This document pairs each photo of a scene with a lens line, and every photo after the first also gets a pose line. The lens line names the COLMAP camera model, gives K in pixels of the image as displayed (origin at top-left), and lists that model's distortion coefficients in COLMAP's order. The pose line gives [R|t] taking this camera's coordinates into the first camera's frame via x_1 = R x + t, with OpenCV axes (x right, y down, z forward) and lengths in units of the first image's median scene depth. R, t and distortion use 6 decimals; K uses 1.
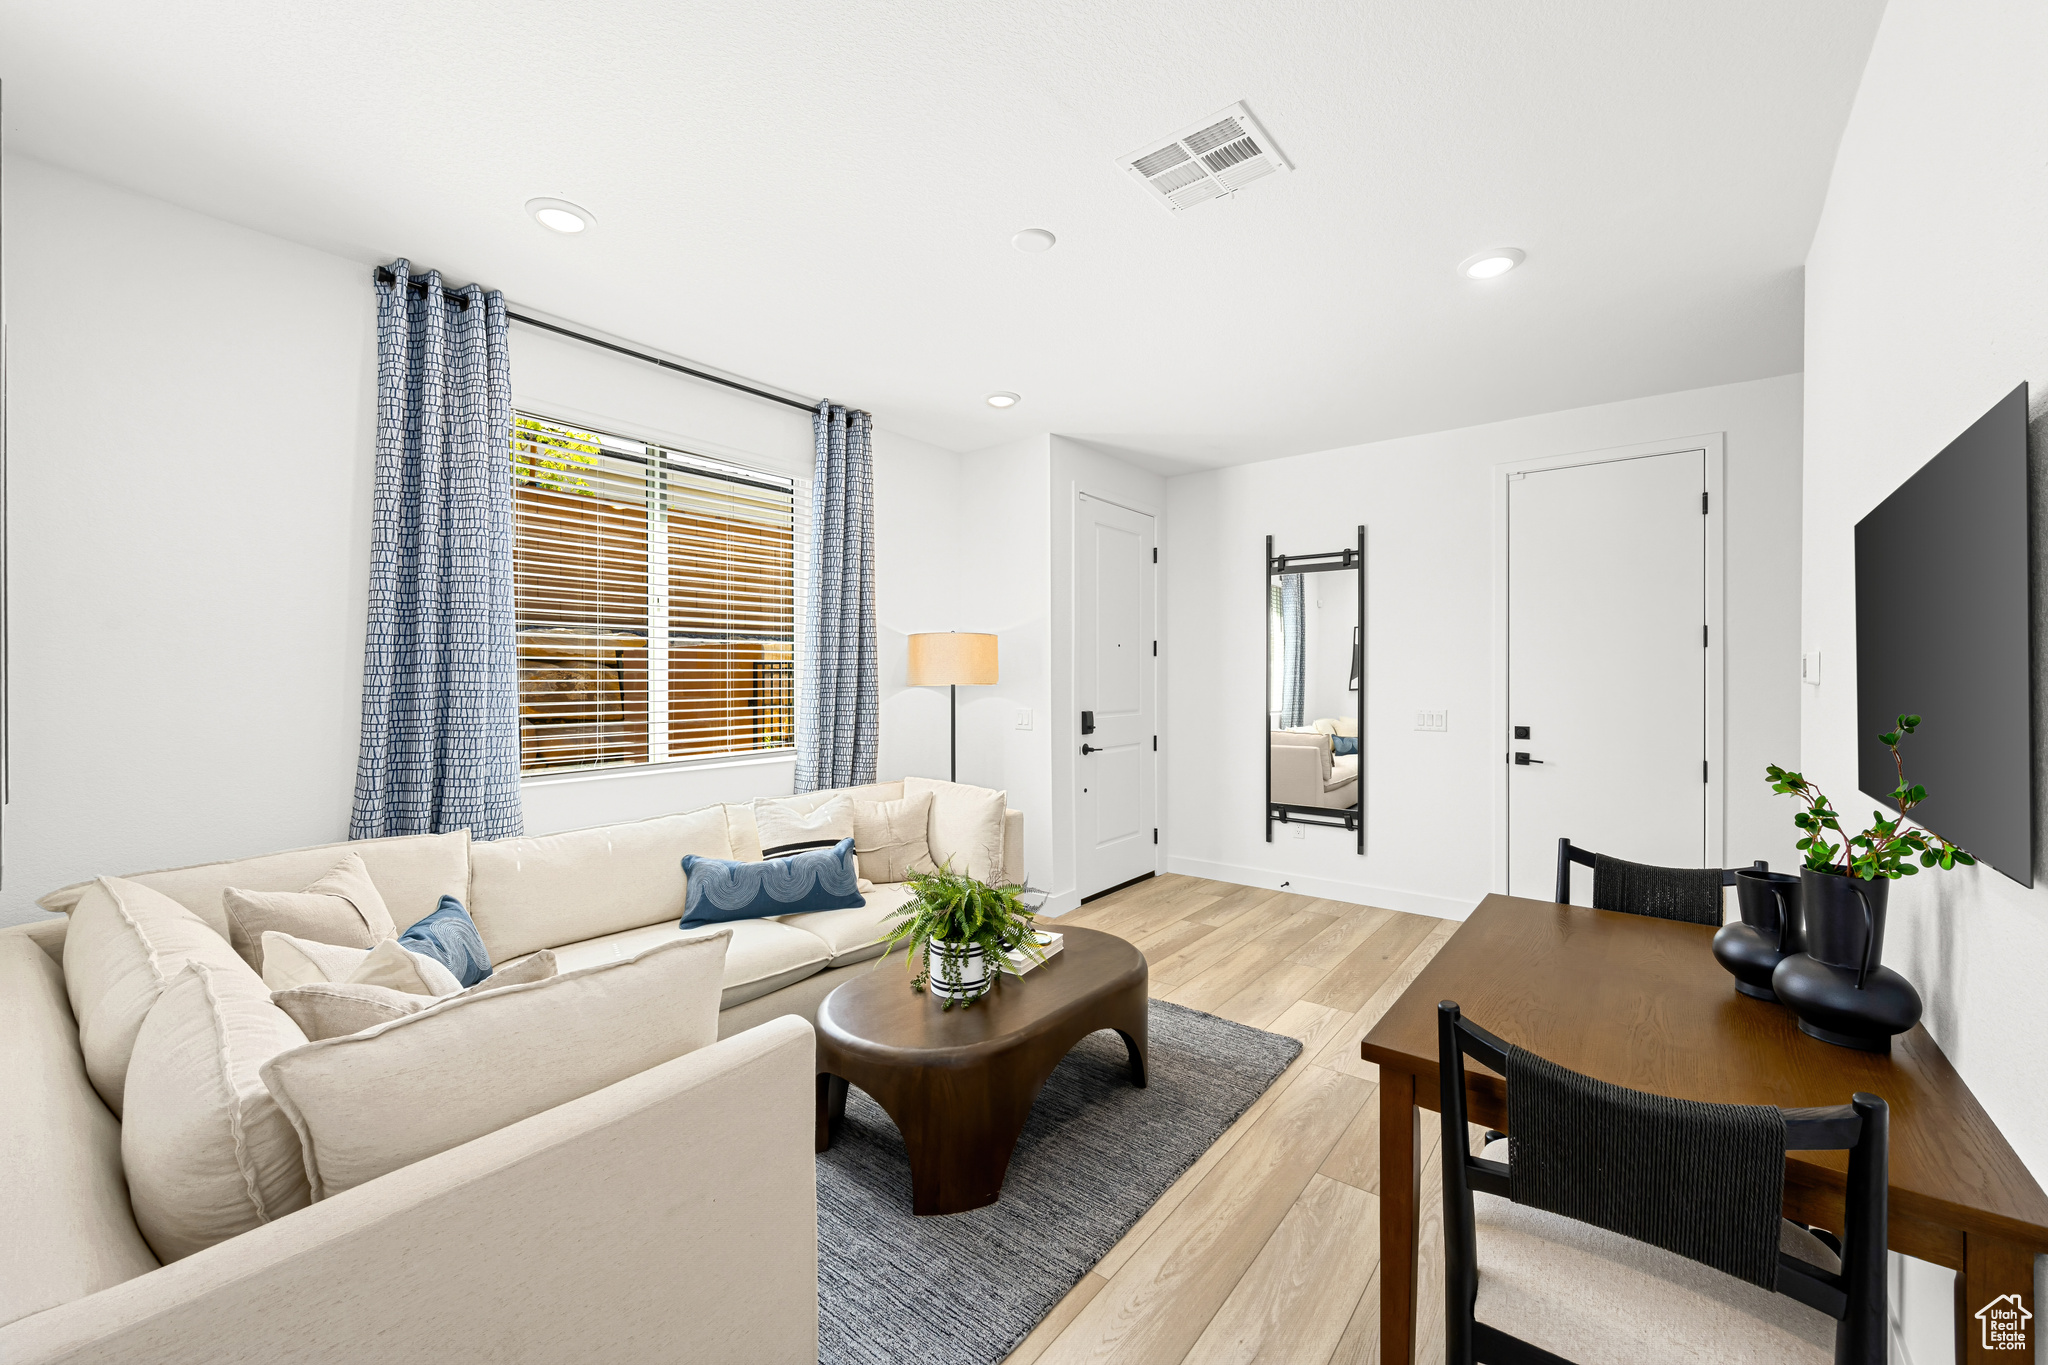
lens RADIAL K [[803.7, 0, 1025.8], [0, 803.7, 679.1], [0, 0, 1]] dist [-0.000082, 0.000134]
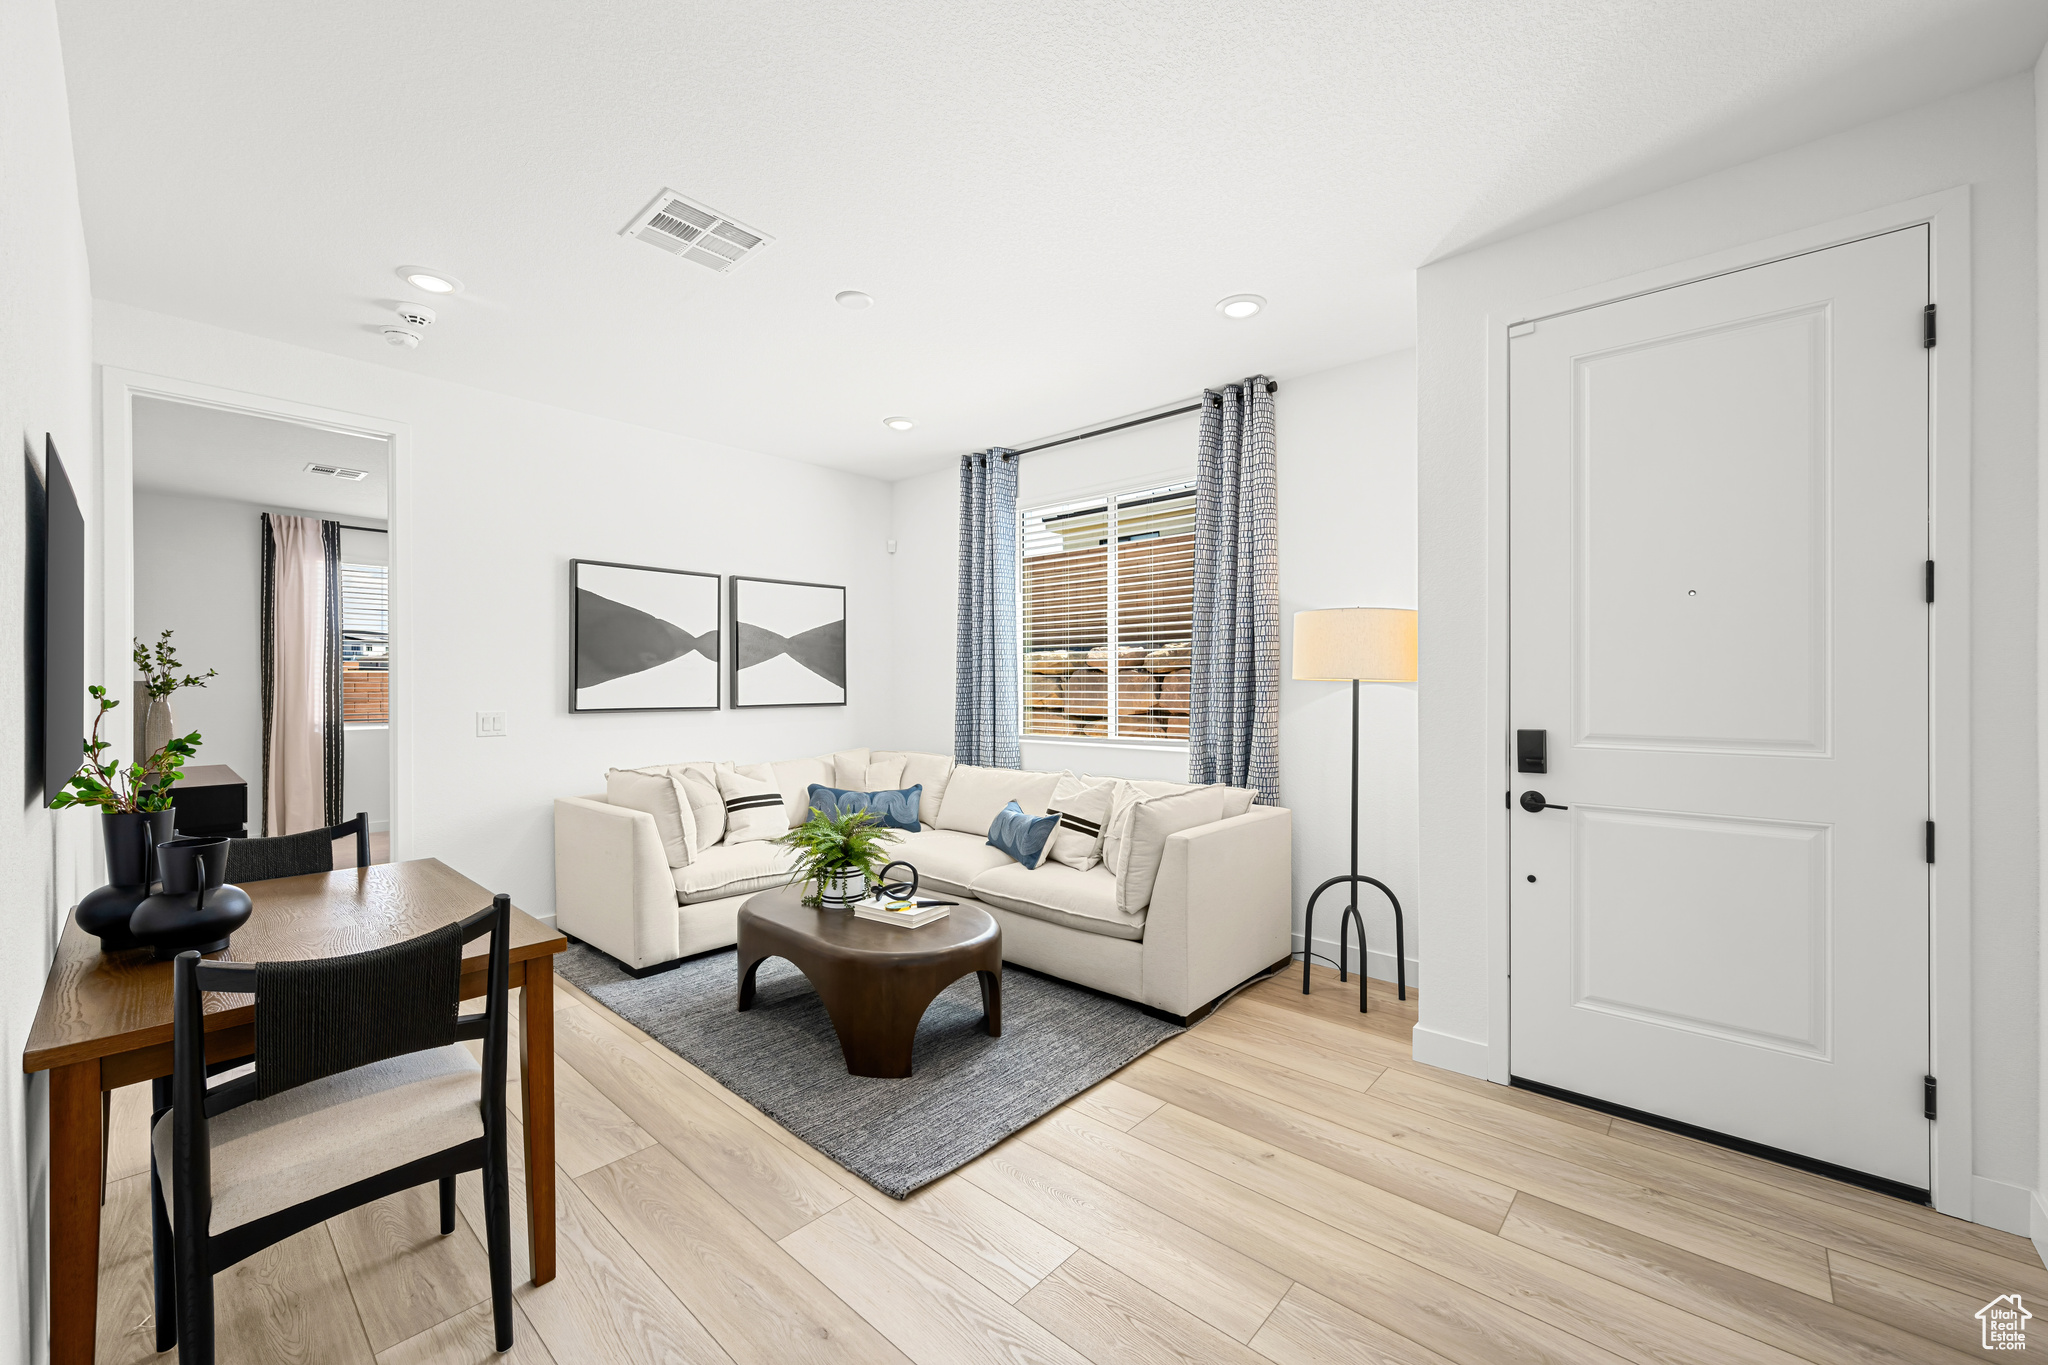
lens RADIAL K [[803.7, 0, 1025.8], [0, 803.7, 679.1], [0, 0, 1]] dist [-0.000082, 0.000134]
pose [[-0.055597, -0.000325, -0.998453, 0.776813], [0.001558, 0.999999, -0.000412, 0.007513], [0.998452, -0.001579, -0.055597, 0.865693]]
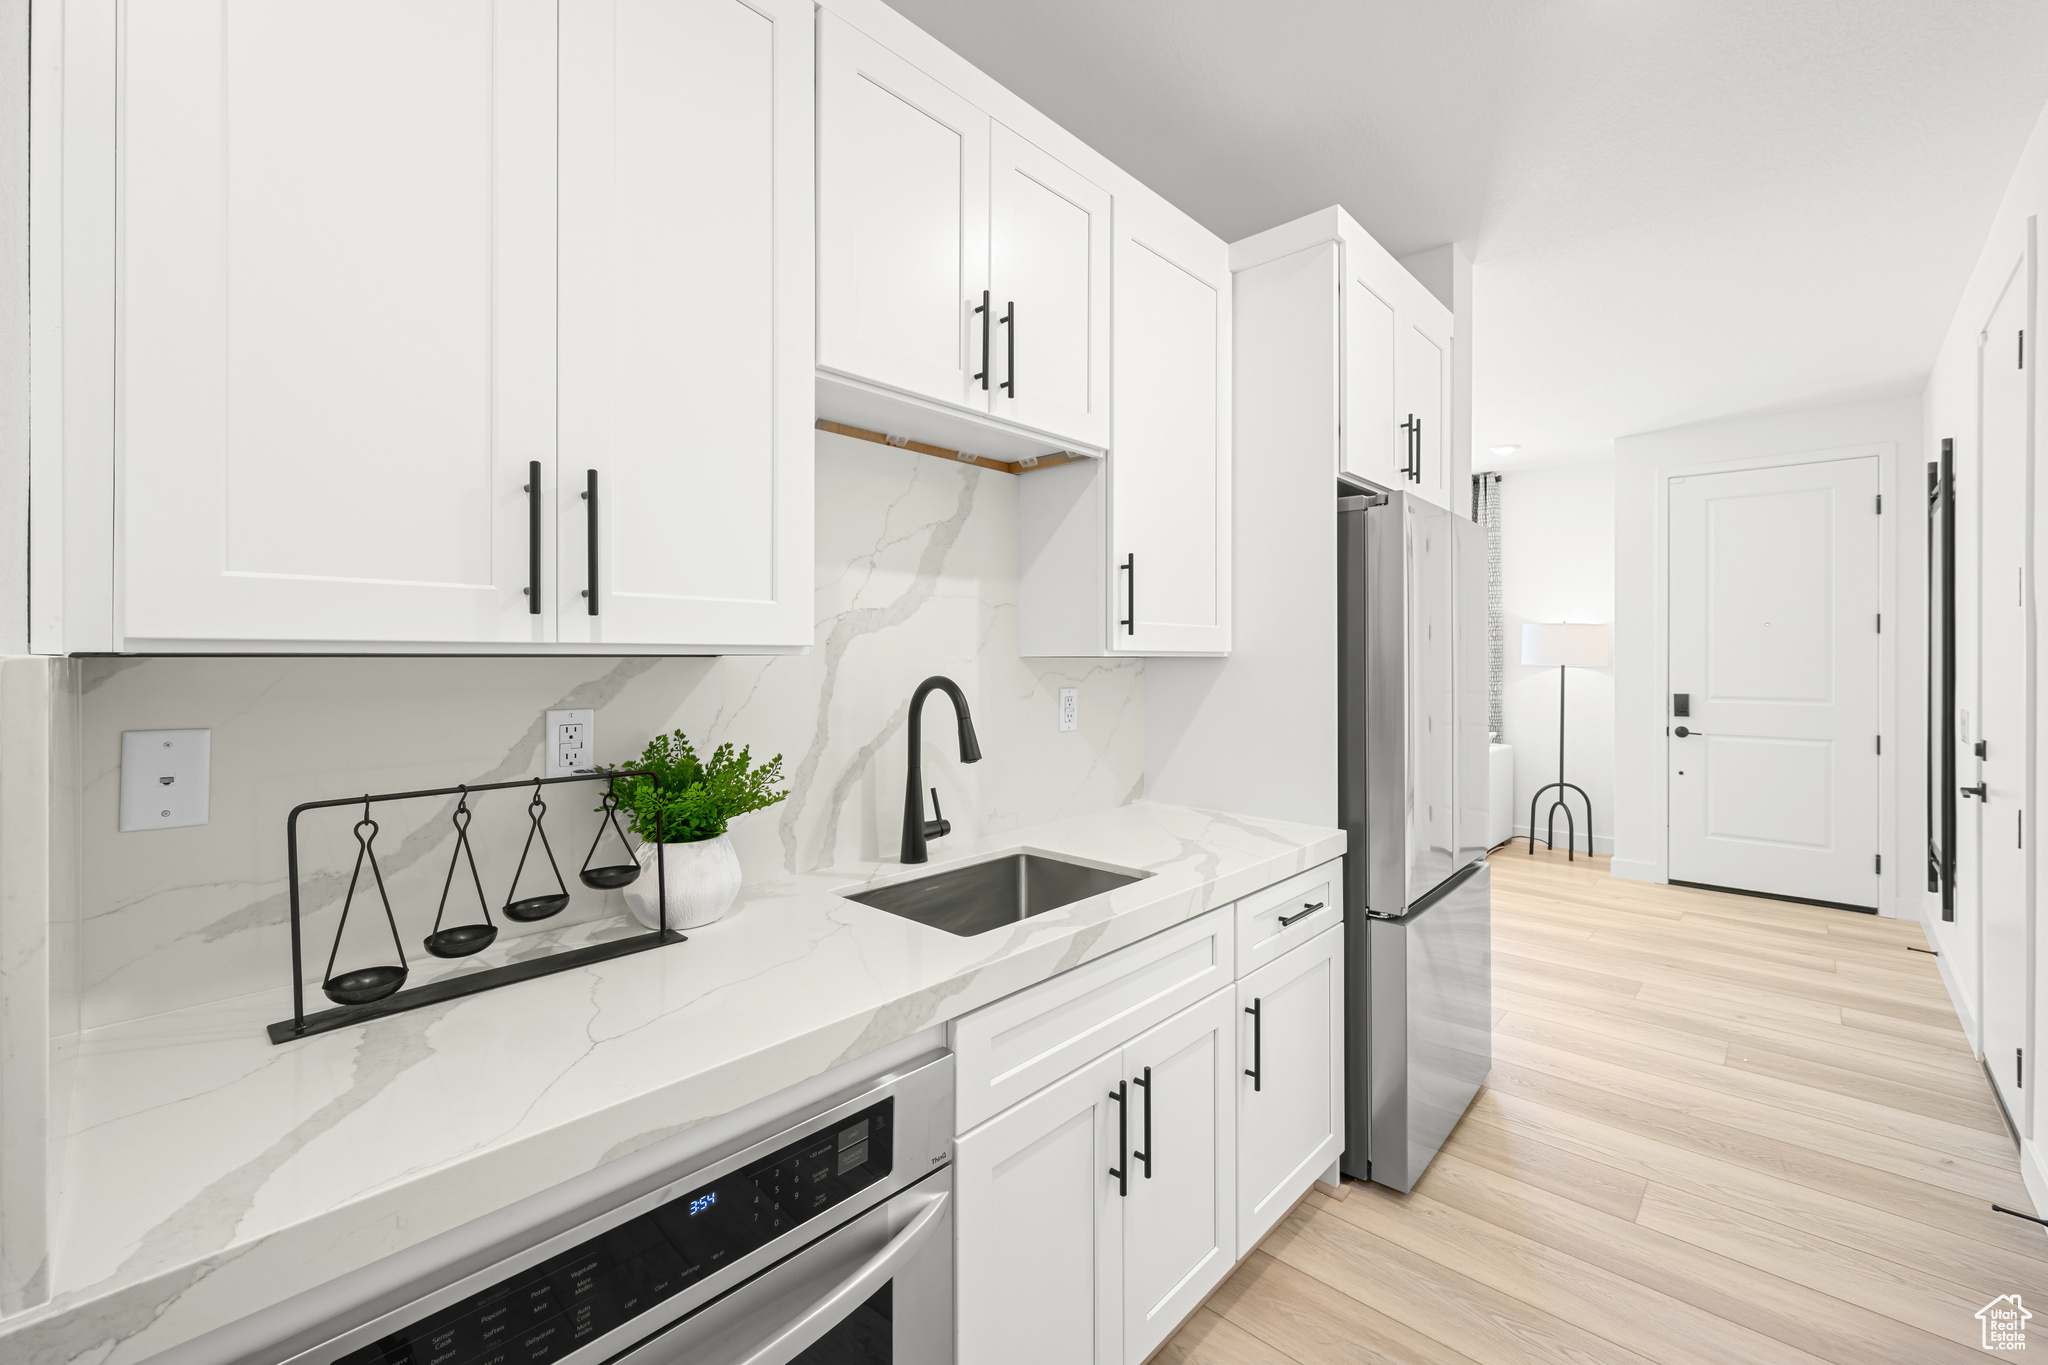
lens RADIAL K [[851.6, 0, 1029.6], [0, 851.6, 652.1], [0, 0, 1]] dist [-0.012352, -0.000112]
pose [[-0.069921, 0.001510, -0.997551, 1.466161], [0.001564, 0.999998, 0.001404, -0.018044], [0.997551, -0.001462, -0.069923, 0.331394]]
